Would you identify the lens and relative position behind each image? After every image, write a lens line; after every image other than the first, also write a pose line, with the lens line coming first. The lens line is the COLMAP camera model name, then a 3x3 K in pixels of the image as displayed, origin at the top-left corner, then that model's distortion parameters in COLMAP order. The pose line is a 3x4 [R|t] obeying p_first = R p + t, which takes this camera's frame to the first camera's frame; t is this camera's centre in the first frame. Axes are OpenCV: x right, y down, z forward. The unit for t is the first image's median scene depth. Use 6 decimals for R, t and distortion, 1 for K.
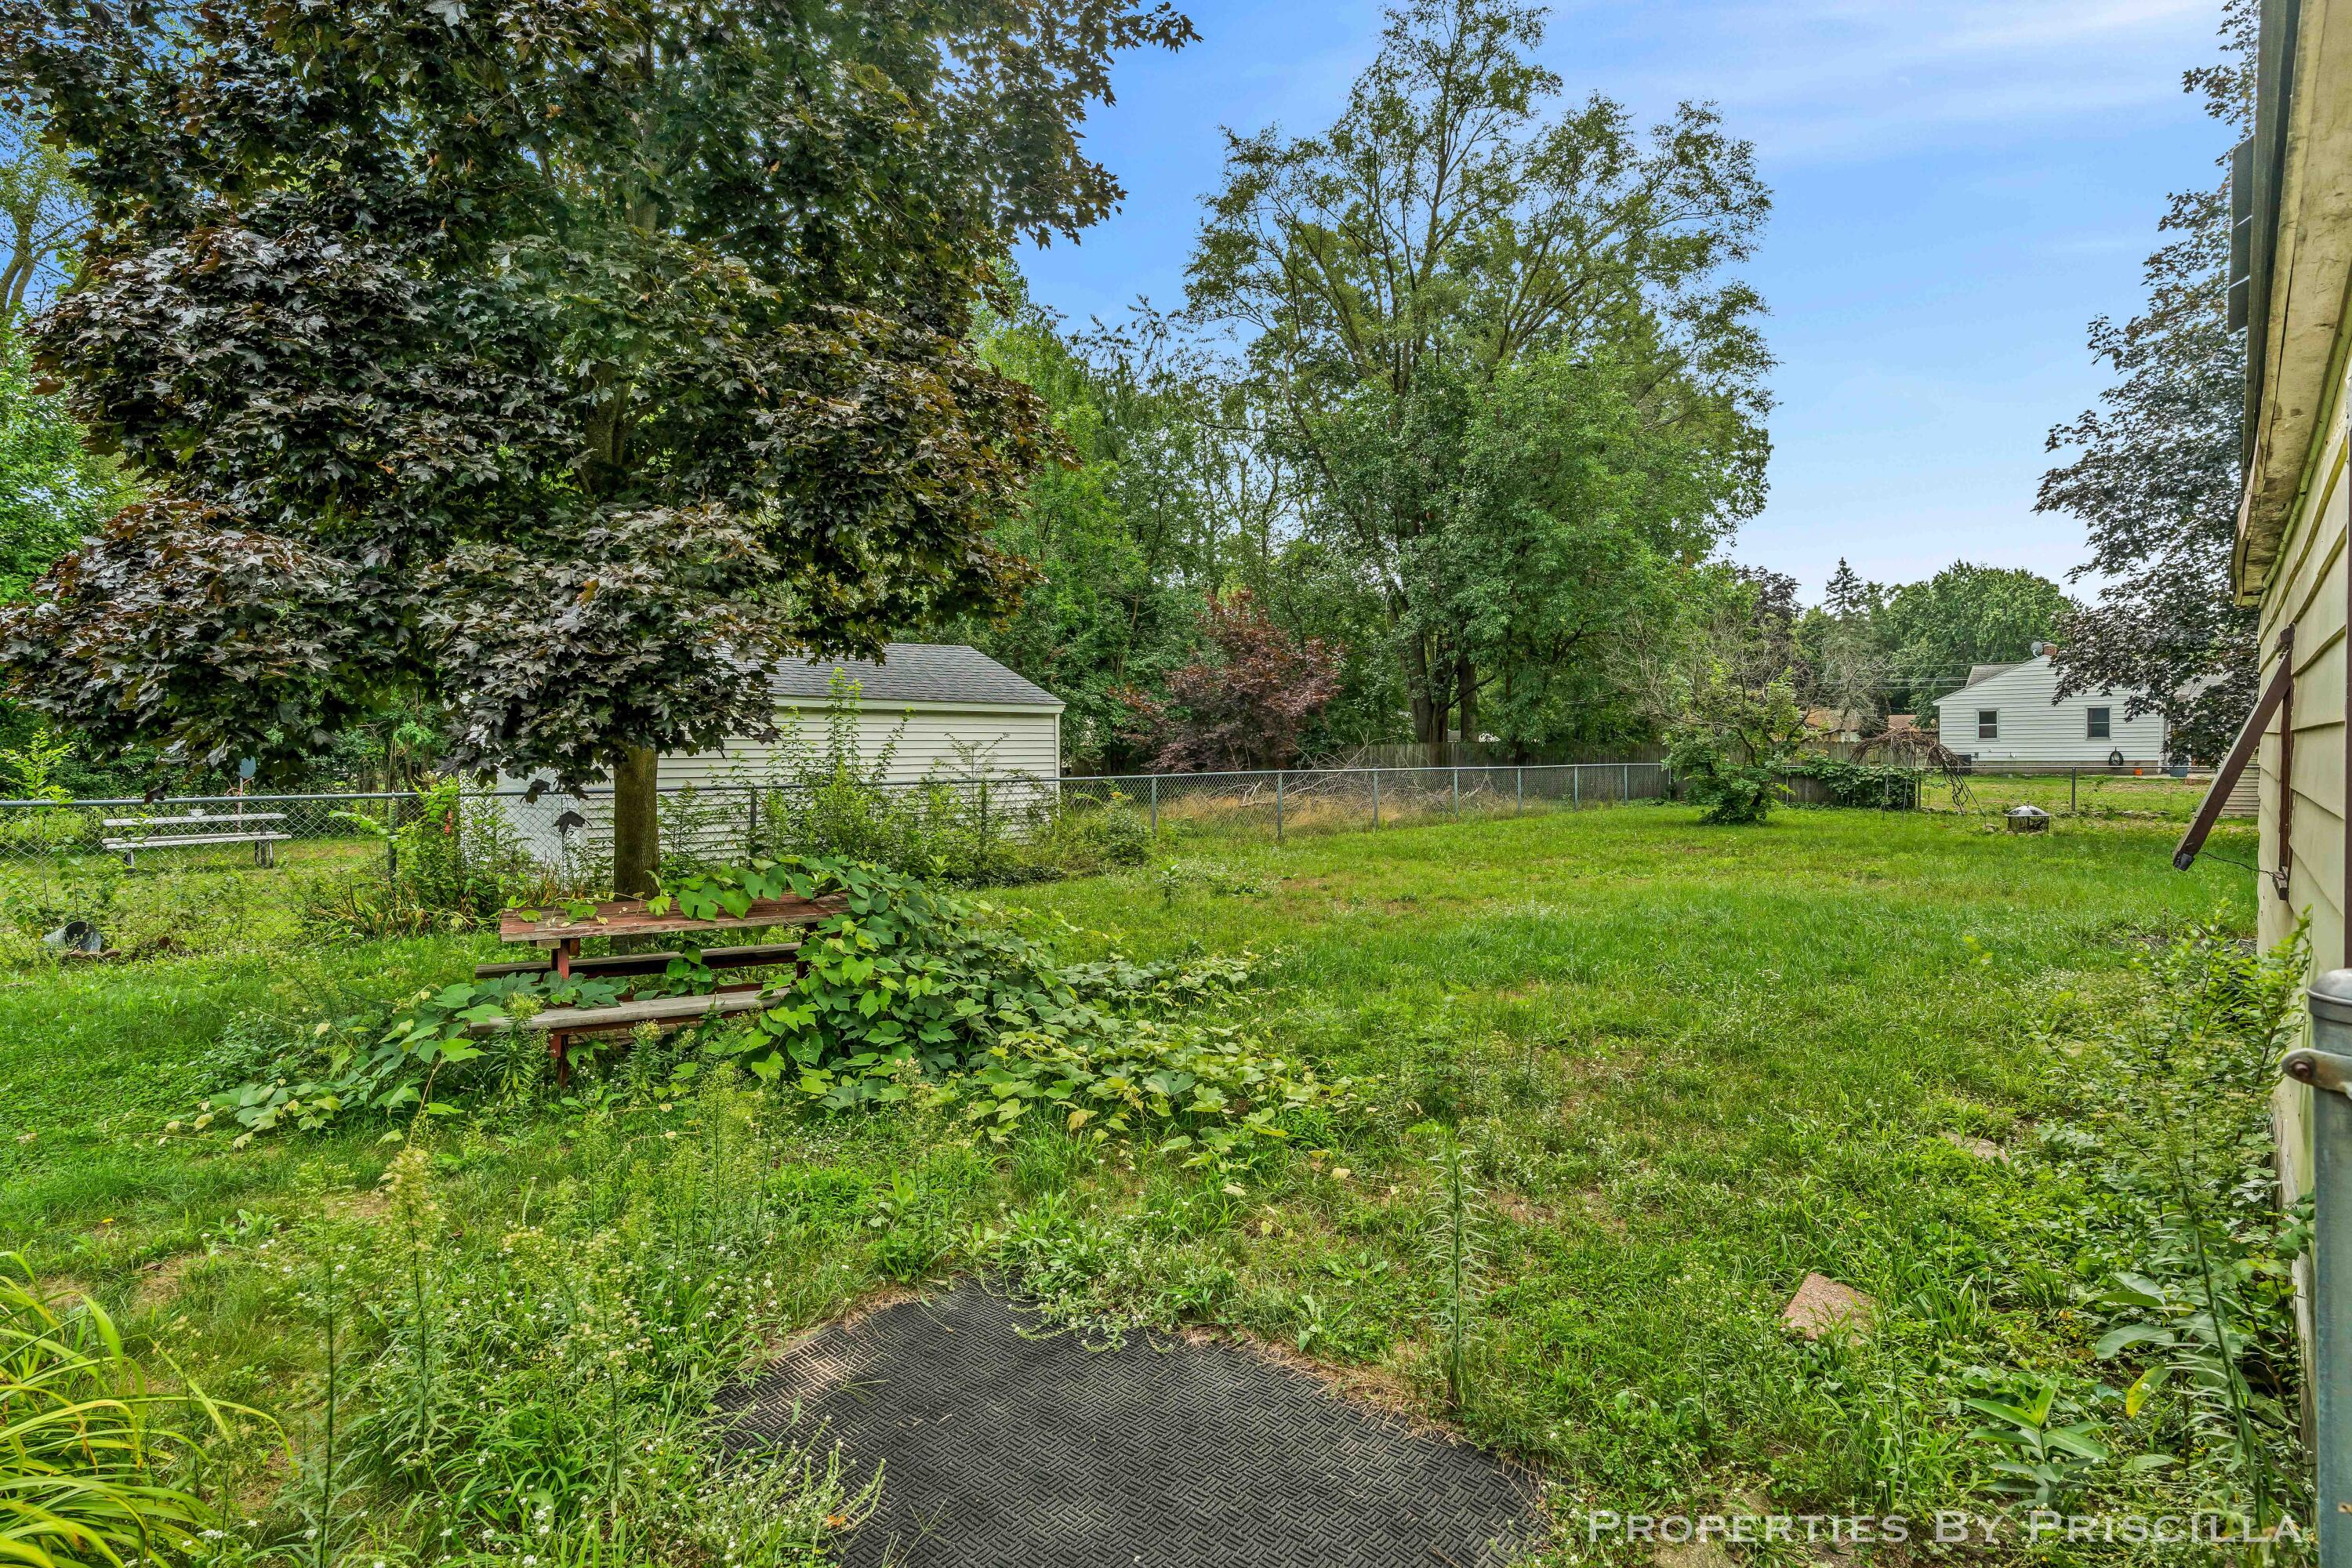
lens RADIAL K [[1187.8, 0, 1163.1], [0, 1187.8, 770.6], [0, 0, 1]] dist [-0.014747, -0.000105]
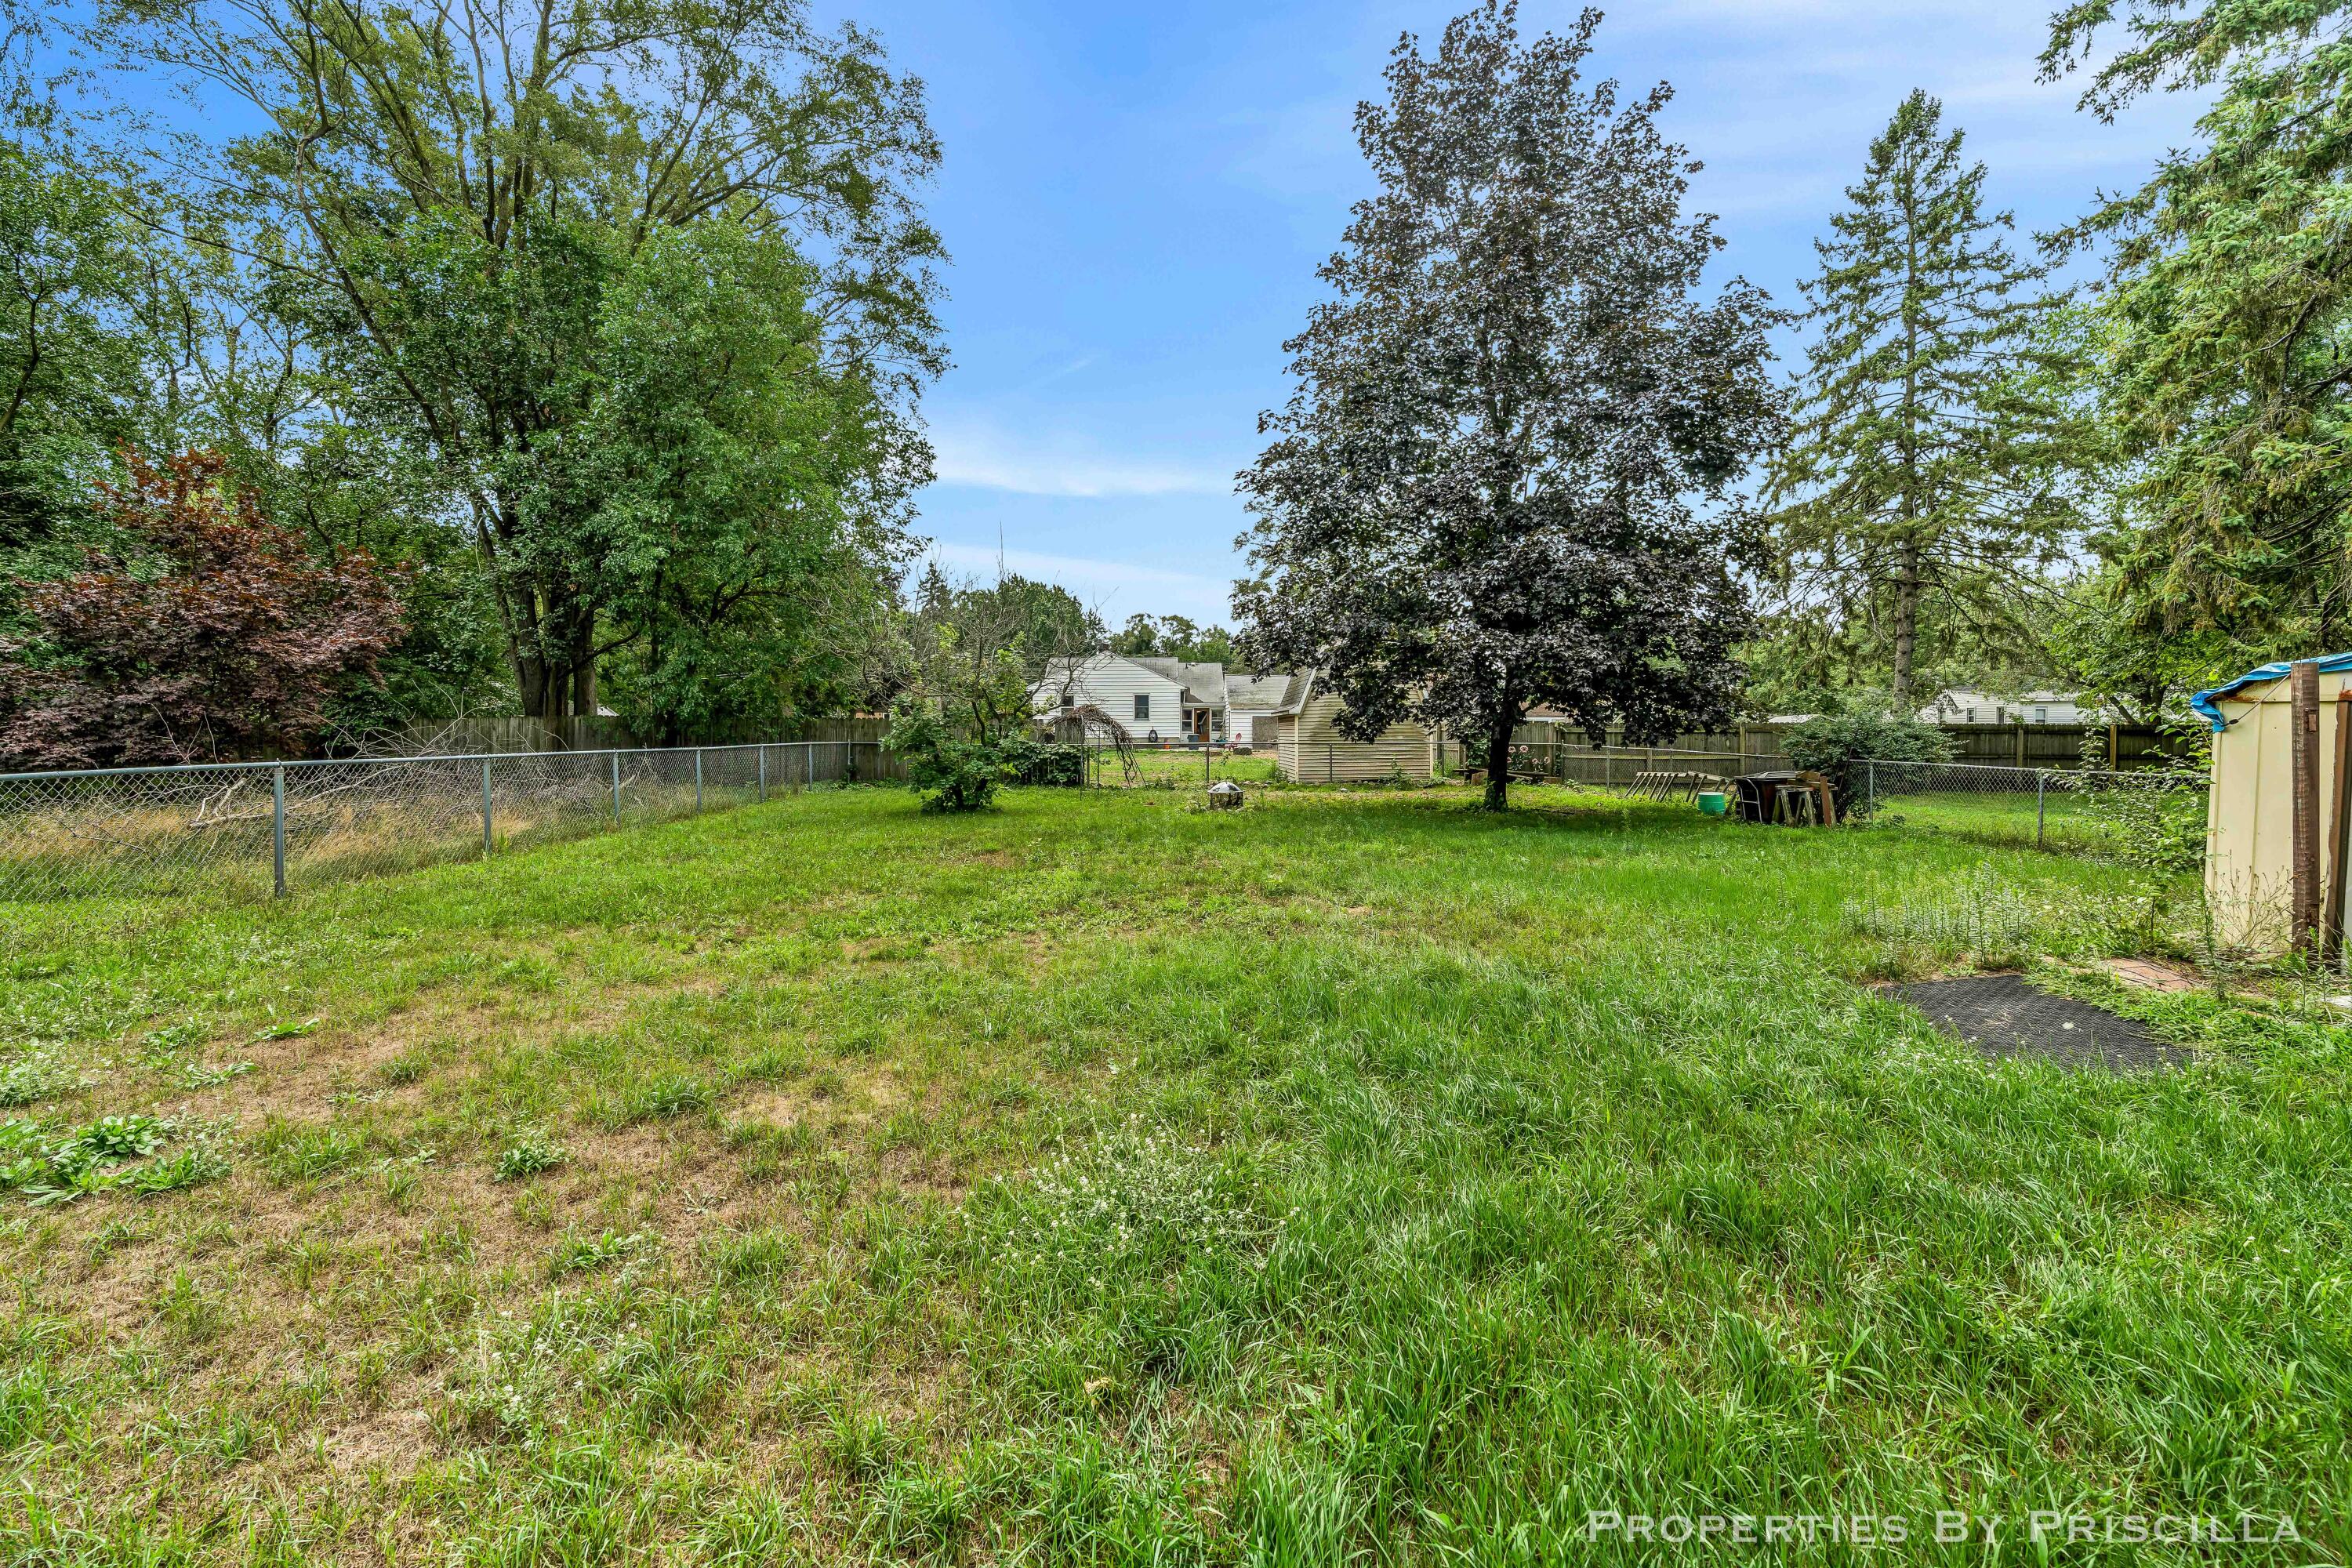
lens RADIAL K [[1086.3, 0, 1177.3], [0, 1086.3, 756.1], [0, 0, 1]] dist [-0.003270, 0.001115]
pose [[0.716154, -0.014452, 0.697792, 0.032871], [0.010173, 0.999896, 0.010268, -0.001849], [-0.697868, -0.000255, 0.716227, 0.255113]]
